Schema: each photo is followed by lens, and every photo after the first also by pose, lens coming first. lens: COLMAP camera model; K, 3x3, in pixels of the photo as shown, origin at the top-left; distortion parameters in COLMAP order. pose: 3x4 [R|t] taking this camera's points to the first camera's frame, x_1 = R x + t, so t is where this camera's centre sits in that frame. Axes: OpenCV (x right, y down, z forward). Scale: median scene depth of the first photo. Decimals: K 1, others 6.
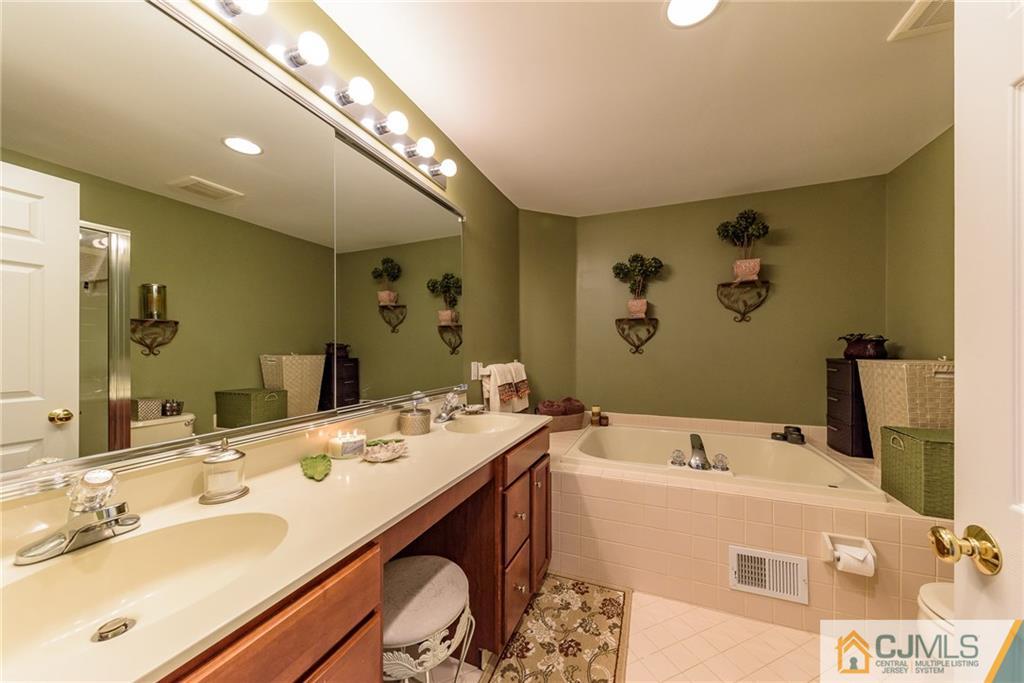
lens RADIAL K [[351.8, 0, 514.6], [0, 351.8, 351.7], [0, 0, 1]] dist [0.013348, -0.005546]
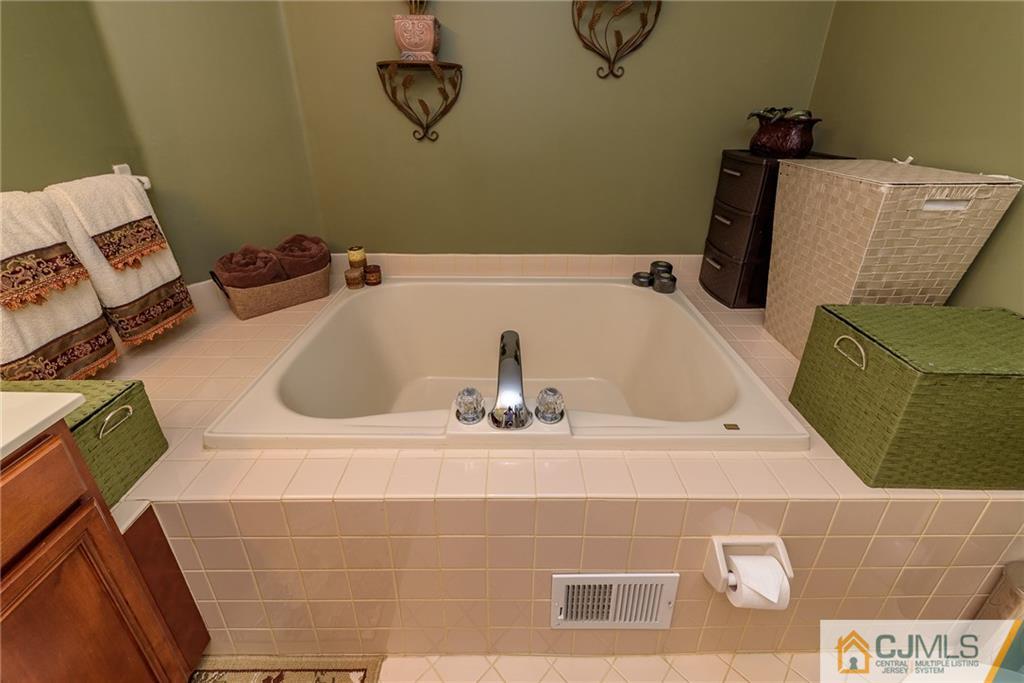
lens RADIAL K [[364.4, 0, 517.0], [0, 364.4, 251.7], [0, 0, 1]] dist [0.002068, 0.000100]
pose [[0.932489, -0.131669, 0.336343, 0.333152], [-0.002485, 0.928829, 0.370500, -0.050636], [-0.361189, -0.346324, 0.865796, 0.547291]]
